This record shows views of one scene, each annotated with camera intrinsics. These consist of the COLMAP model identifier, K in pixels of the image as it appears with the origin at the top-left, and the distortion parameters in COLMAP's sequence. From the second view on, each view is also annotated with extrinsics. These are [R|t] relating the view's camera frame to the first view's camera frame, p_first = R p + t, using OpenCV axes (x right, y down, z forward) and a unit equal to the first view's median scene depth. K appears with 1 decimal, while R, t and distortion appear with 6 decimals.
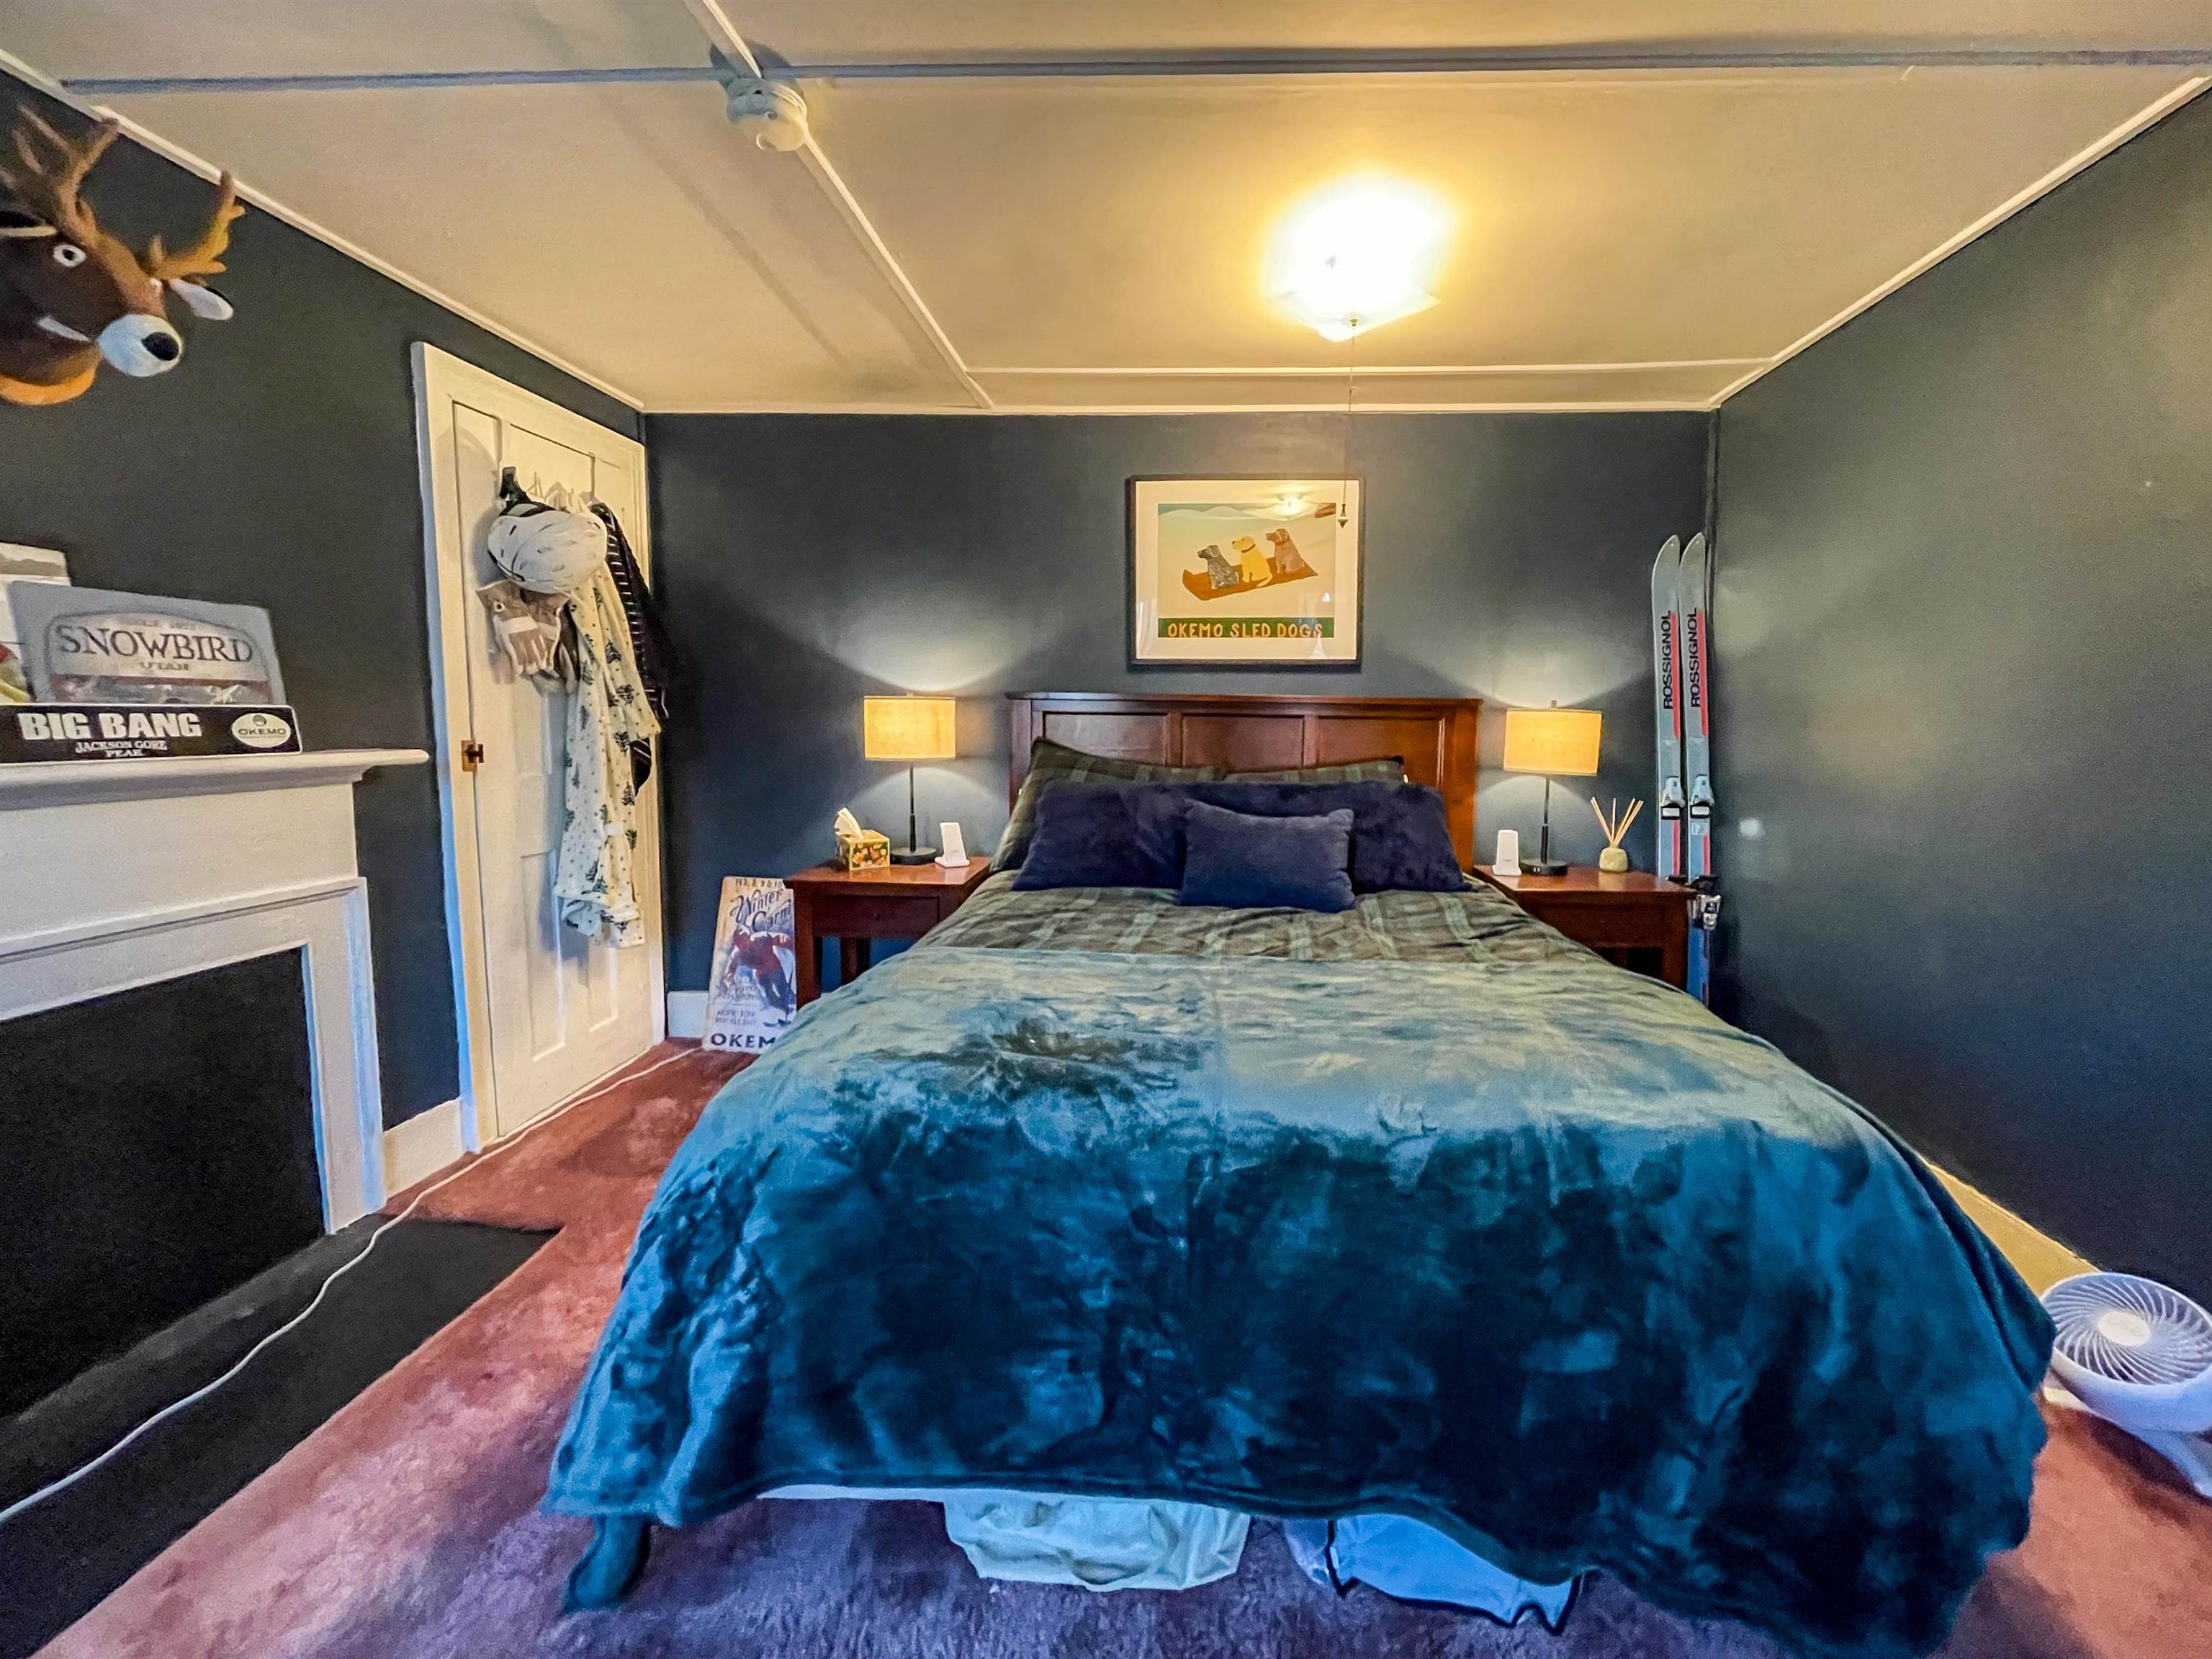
lens RADIAL K [[911.8, 0, 1110.7], [0, 911.8, 830.7], [0, 0, 1]] dist [0.006712, -0.000900]
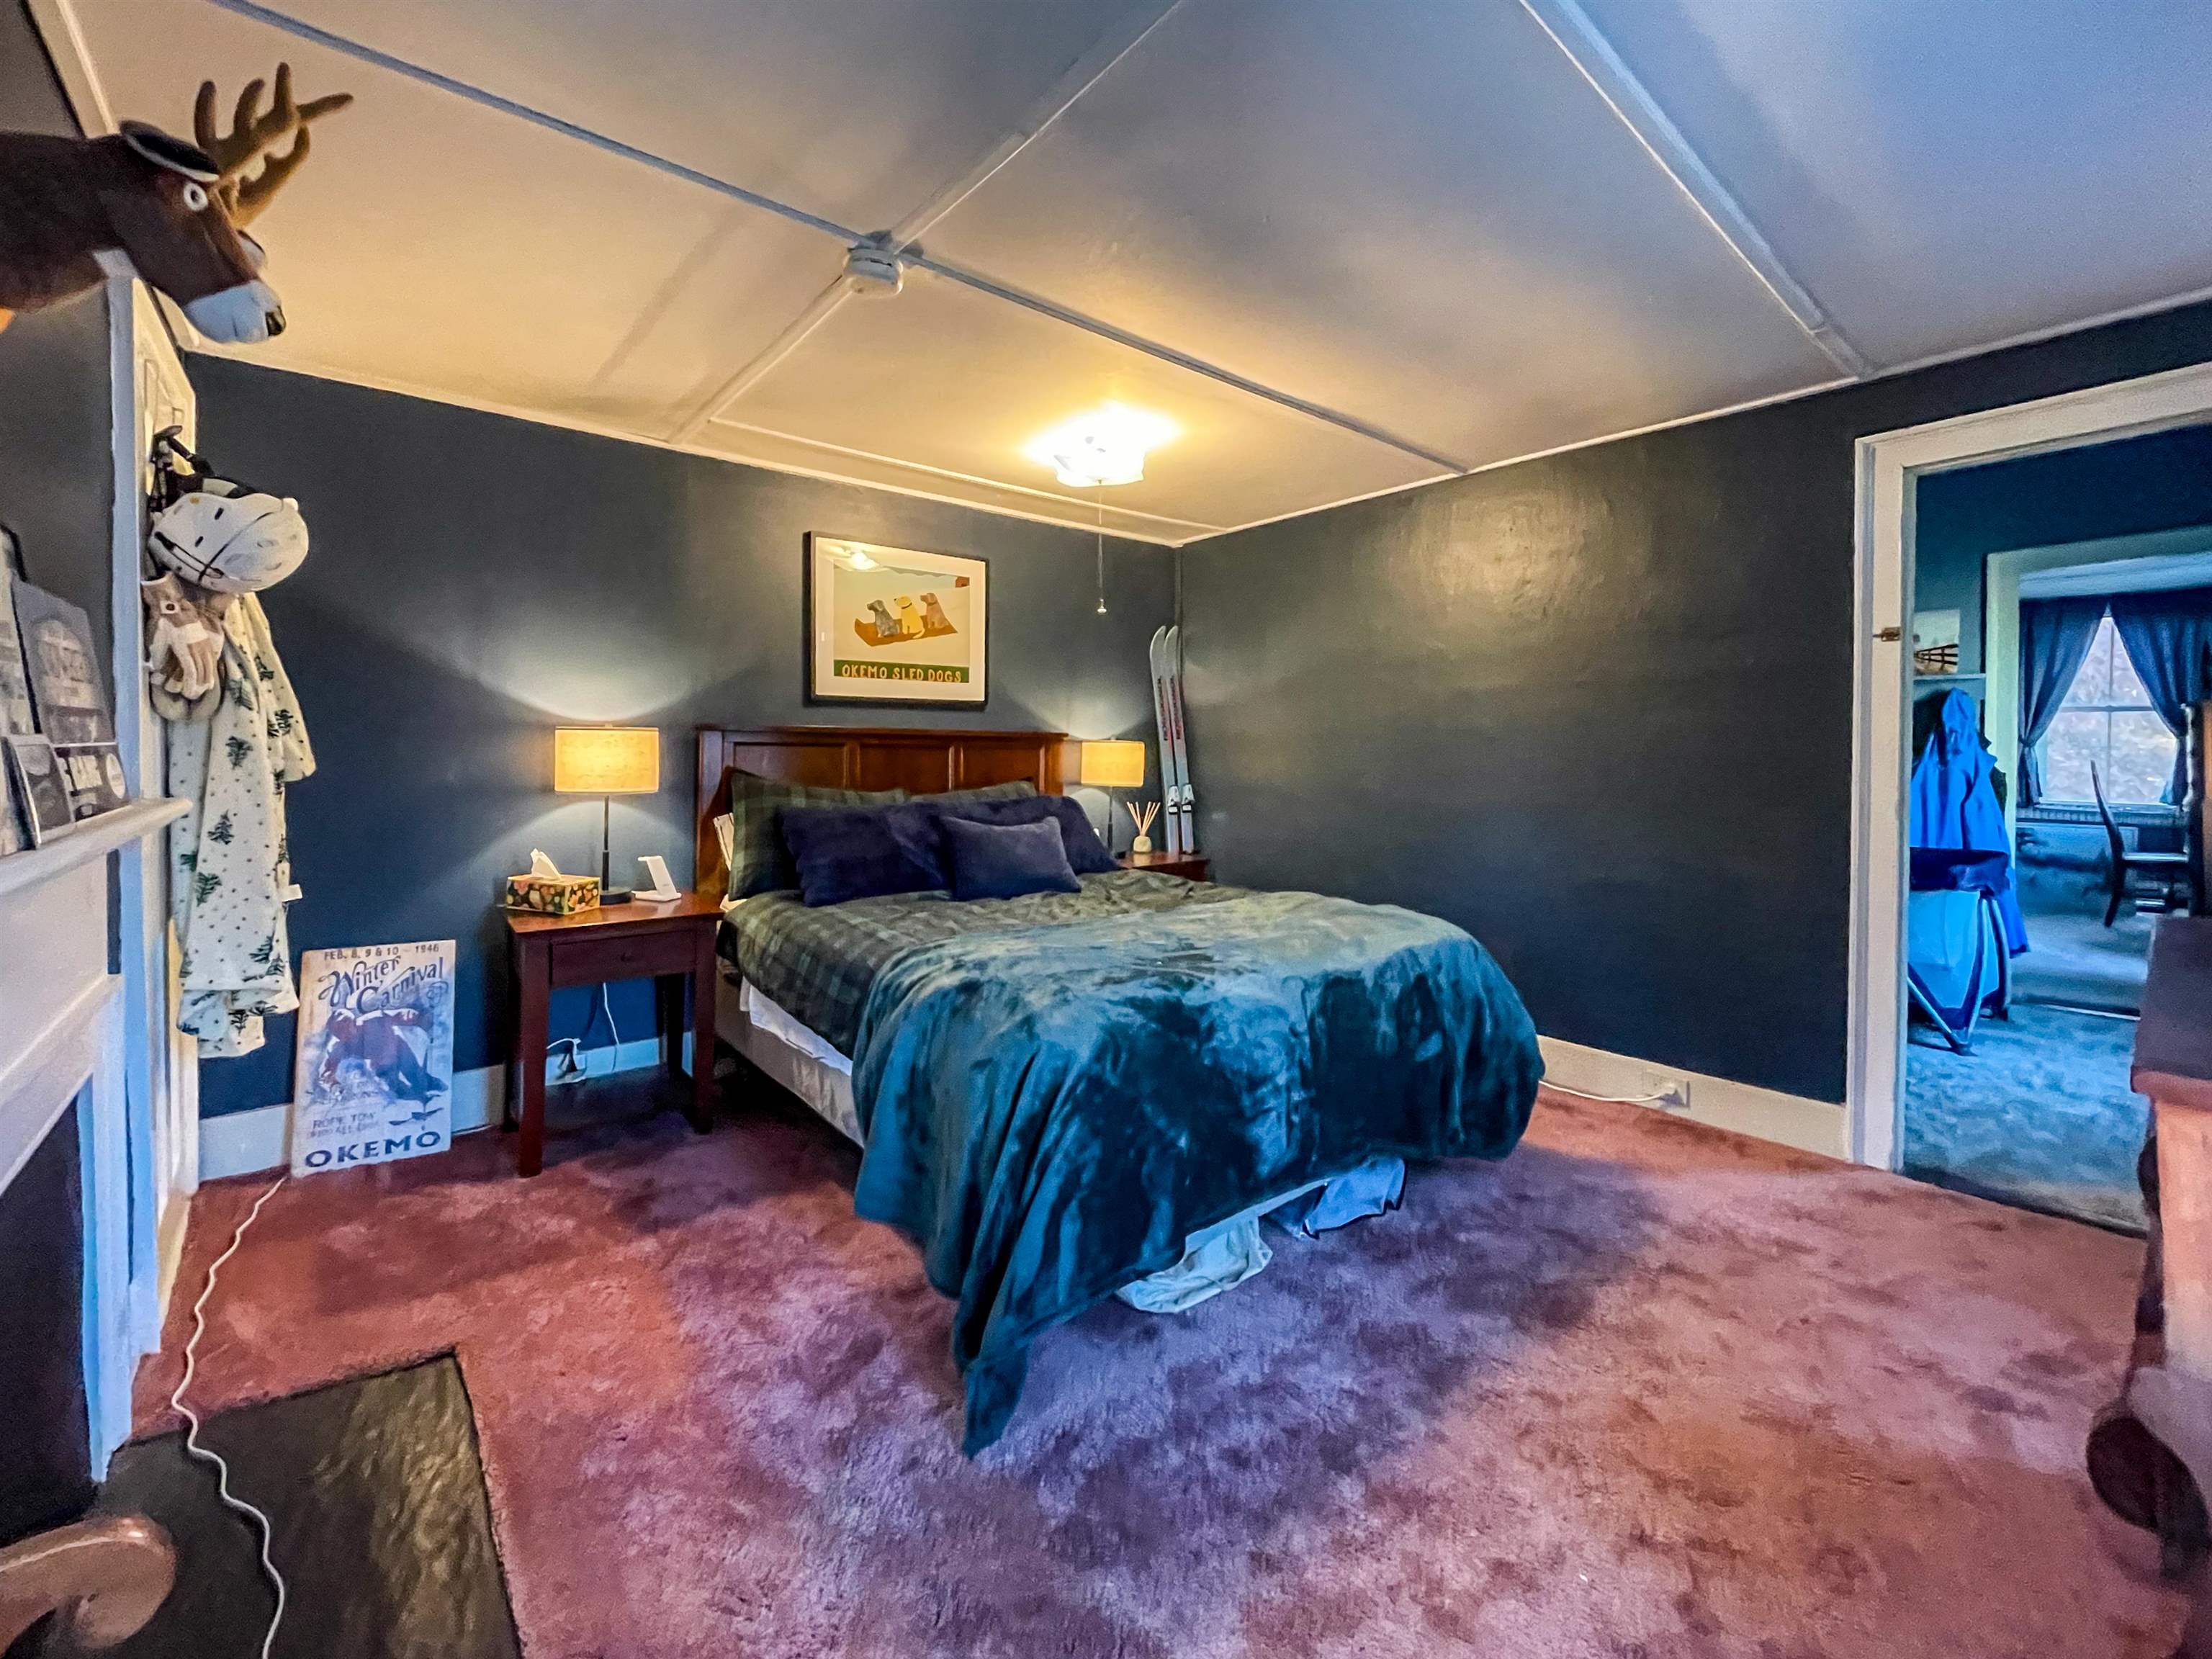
lens RADIAL K [[911.8, 0, 1085.4], [0, 911.8, 828.1], [0, 0, 1]] dist [0.006712, -0.000900]
pose [[0.759005, -0.061459, 0.648177, -0.462803], [0.080270, 0.996773, 0.000517, -0.002198], [-0.646117, 0.051637, 0.761489, -0.042752]]
